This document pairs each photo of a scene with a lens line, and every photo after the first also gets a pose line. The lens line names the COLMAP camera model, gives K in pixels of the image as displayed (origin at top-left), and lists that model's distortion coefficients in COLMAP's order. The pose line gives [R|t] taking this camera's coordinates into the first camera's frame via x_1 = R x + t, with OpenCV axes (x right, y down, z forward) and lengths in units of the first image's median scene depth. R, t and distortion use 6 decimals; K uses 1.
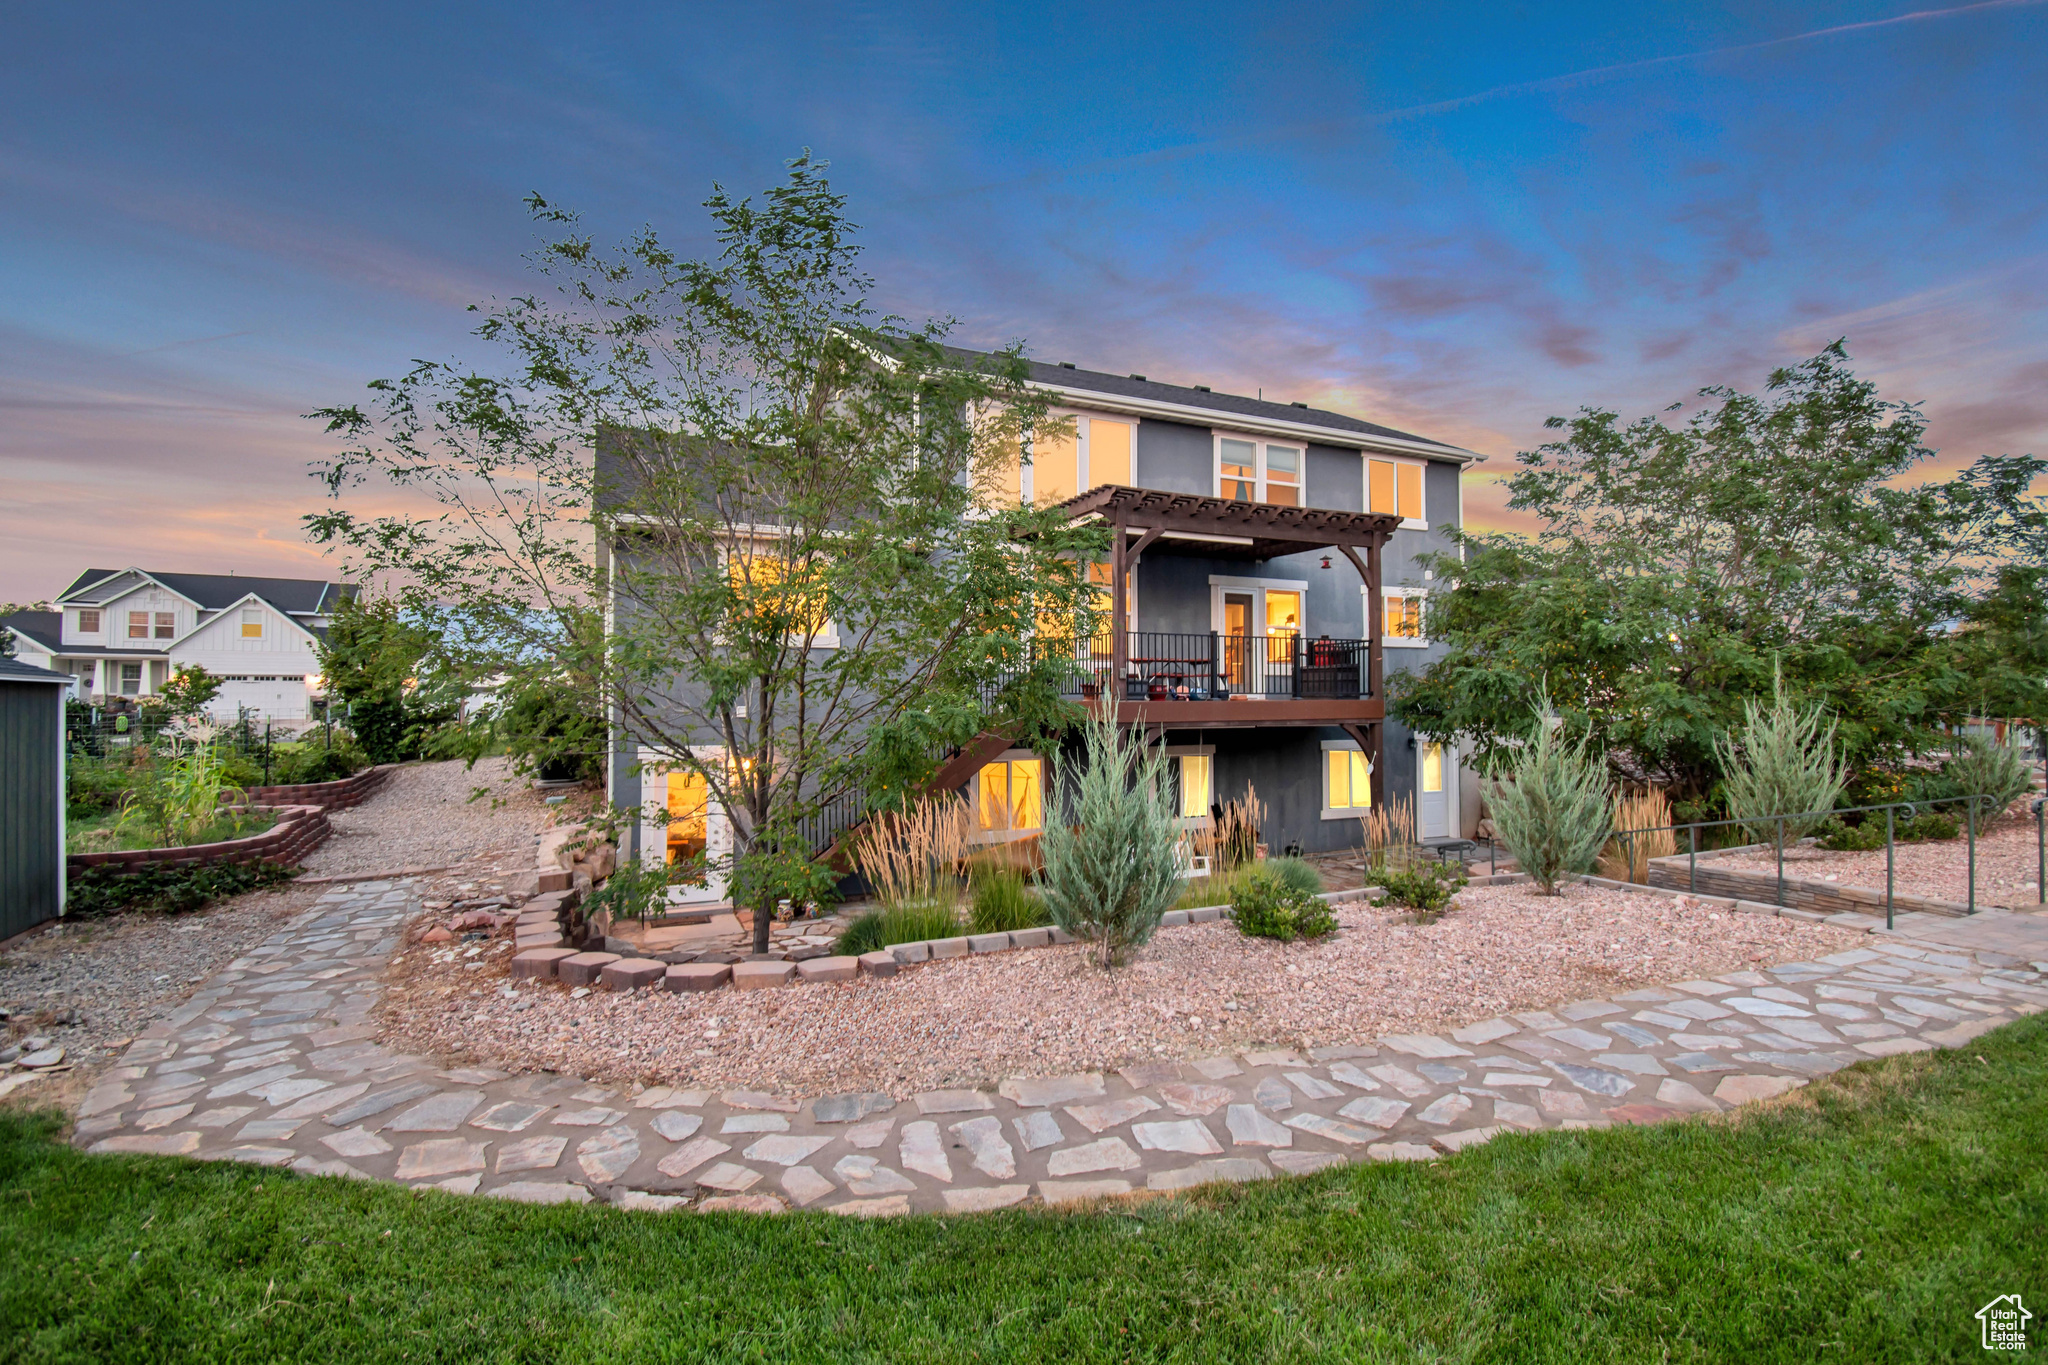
lens RADIAL K [[928.1, 0, 1024.0], [0, 928.1, 682.5], [0, 0, 1]] dist [0.019376, -0.027249]
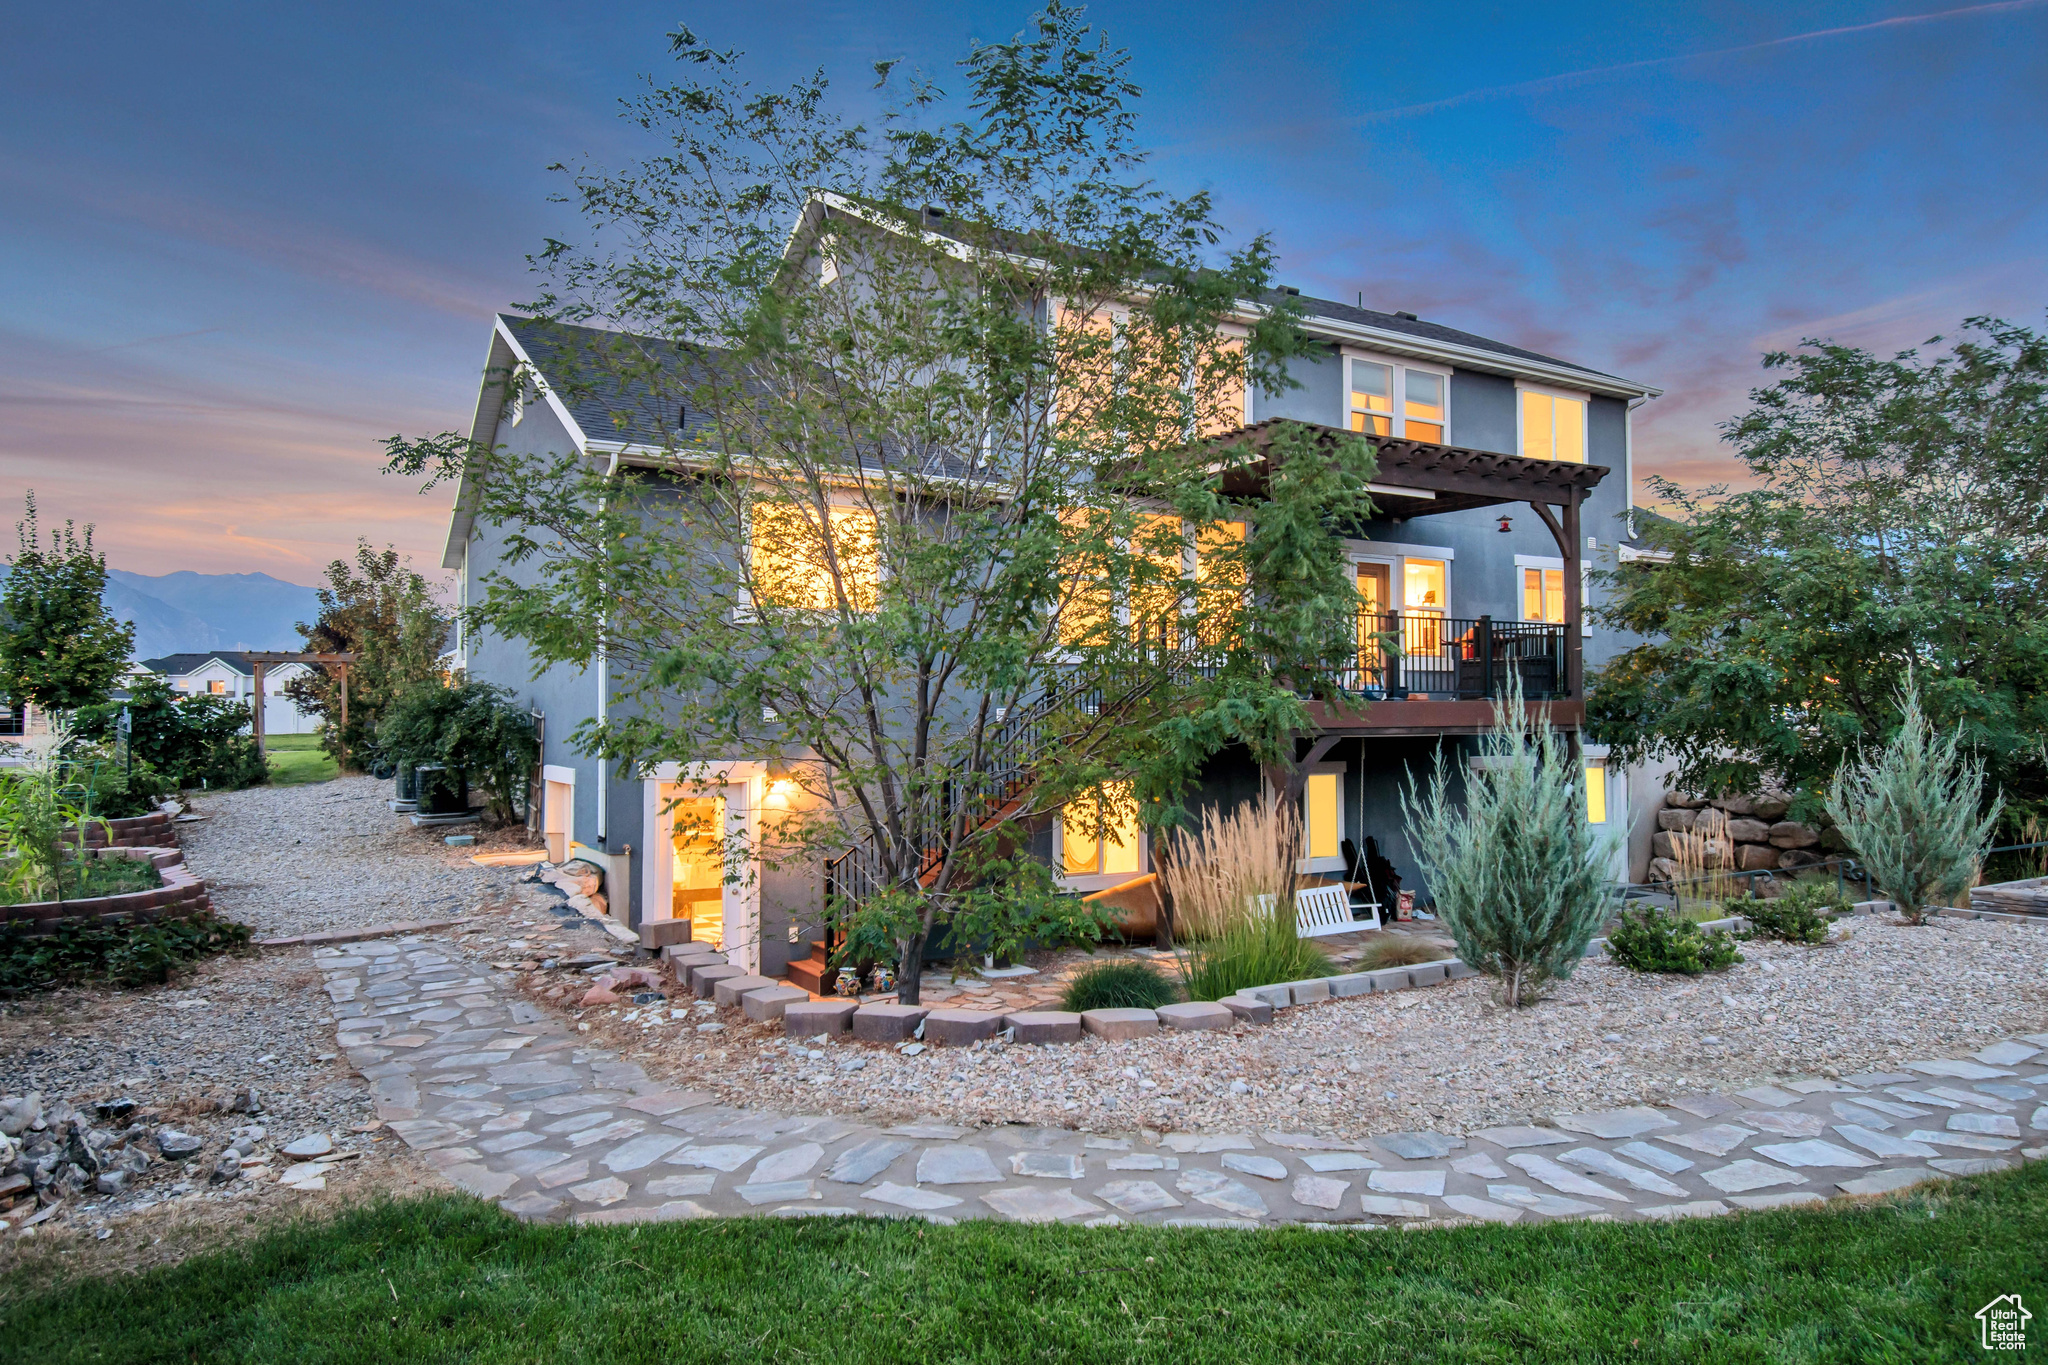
lens RADIAL K [[1323.8, 0, 1024.0], [0, 1323.8, 682.5], [0, 0, 1]] dist [0.028463, -0.044797]
pose [[0.993683, 0.004811, 0.112124, -0.364281], [-0.004178, 0.999974, -0.005876, 0.019805], [-0.112150, 0.005370, 0.993677, -0.096505]]
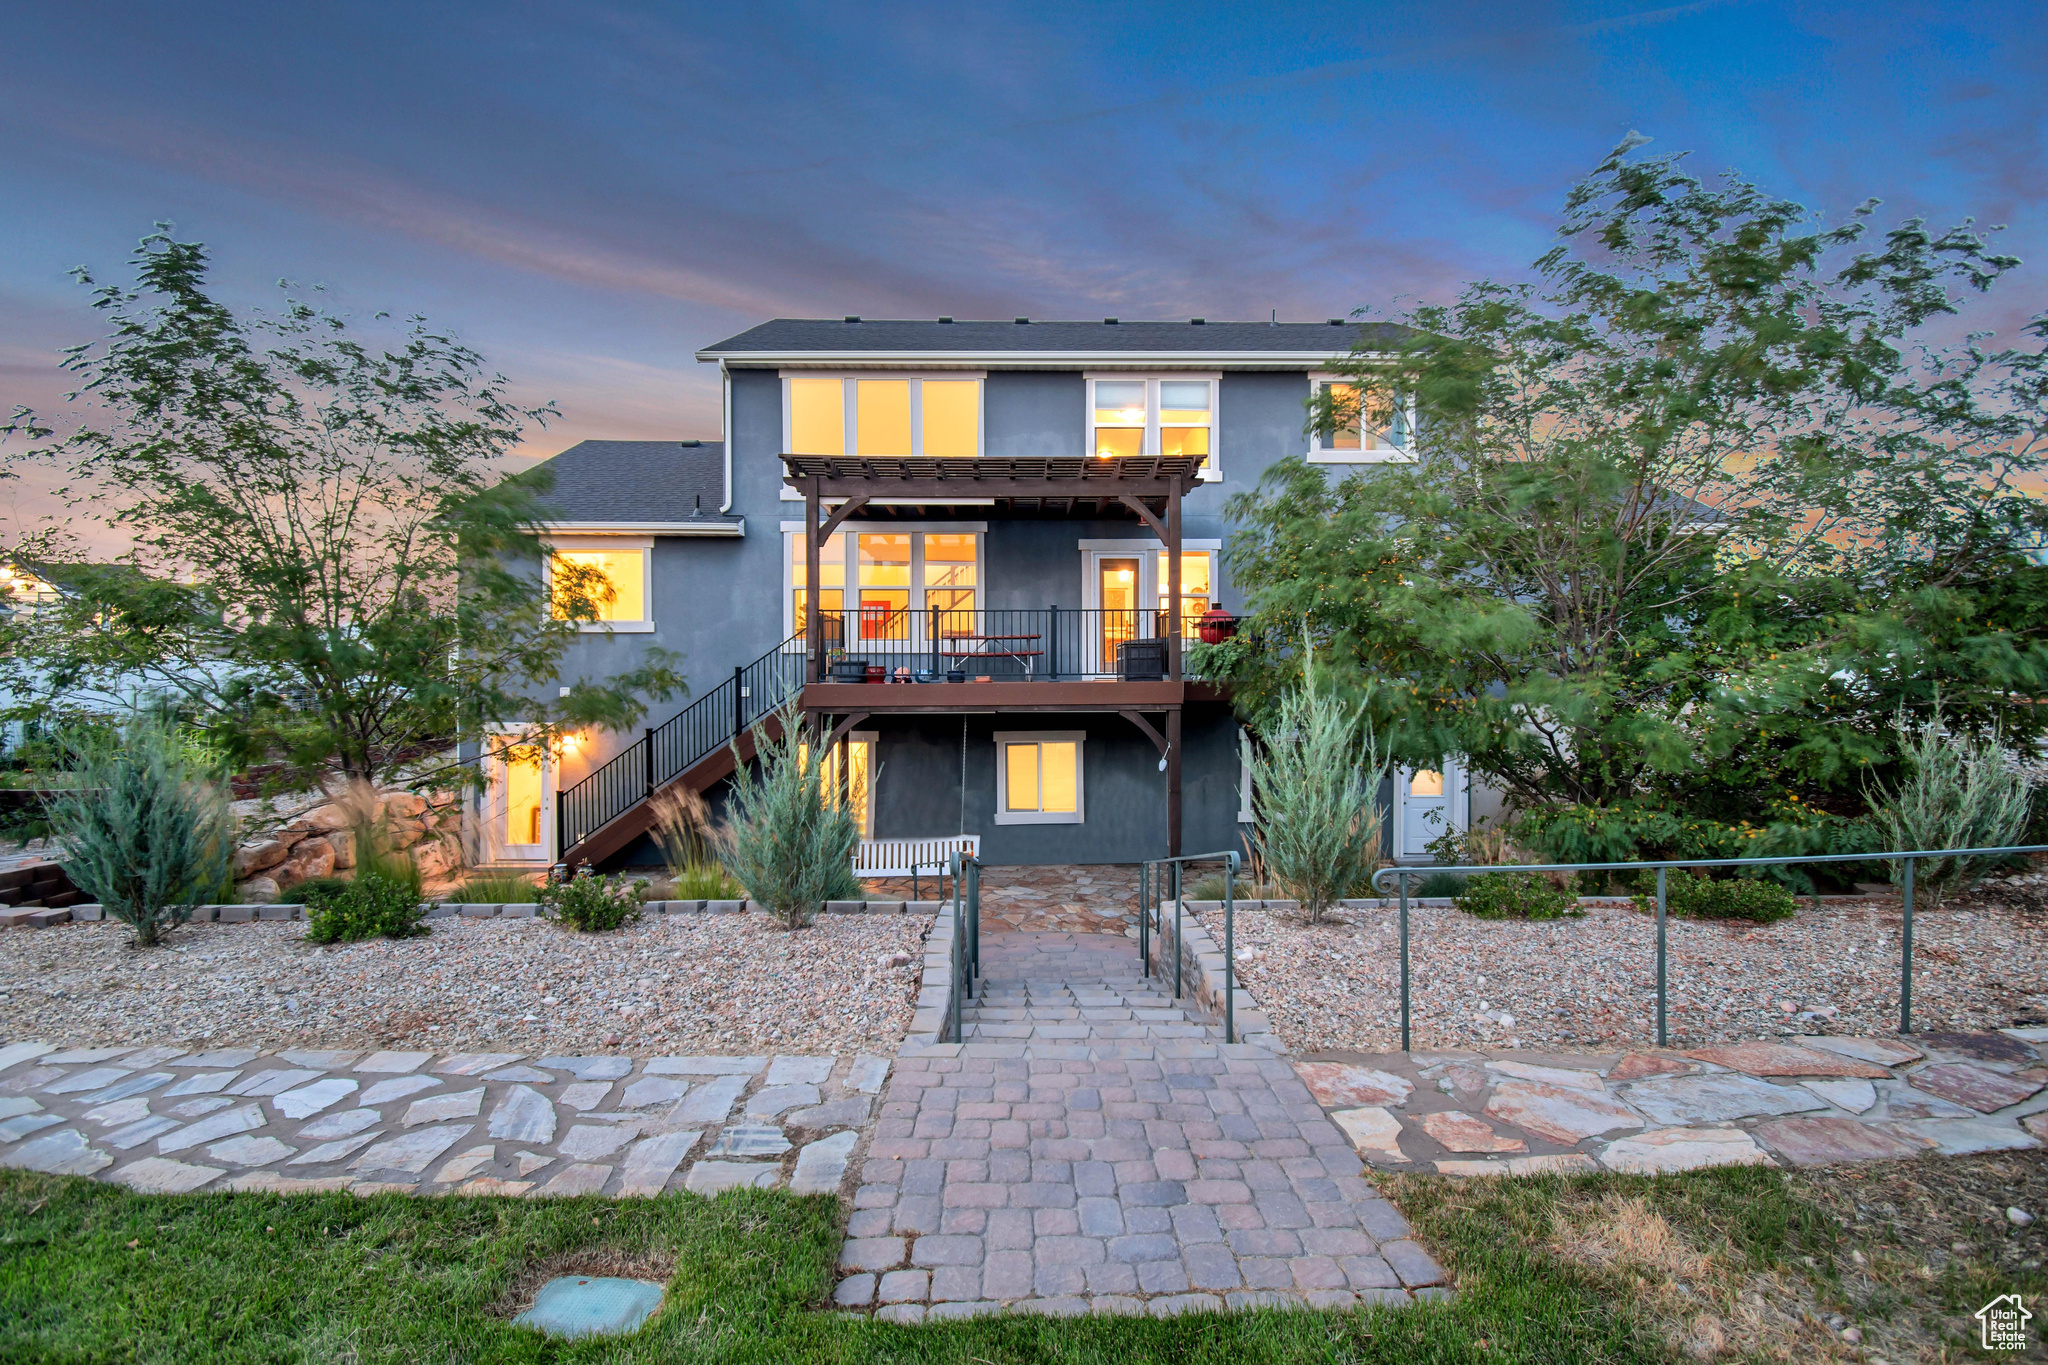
lens RADIAL K [[928.4, 0, 1051.1], [0, 928.4, 684.8], [0, 0, 1]] dist [0.013898, -0.023540]
pose [[0.915401, 0.003500, -0.402528, 1.089563], [0.008532, 0.999569, 0.028094, -0.005097], [0.402453, -0.029152, 0.914976, 0.362465]]
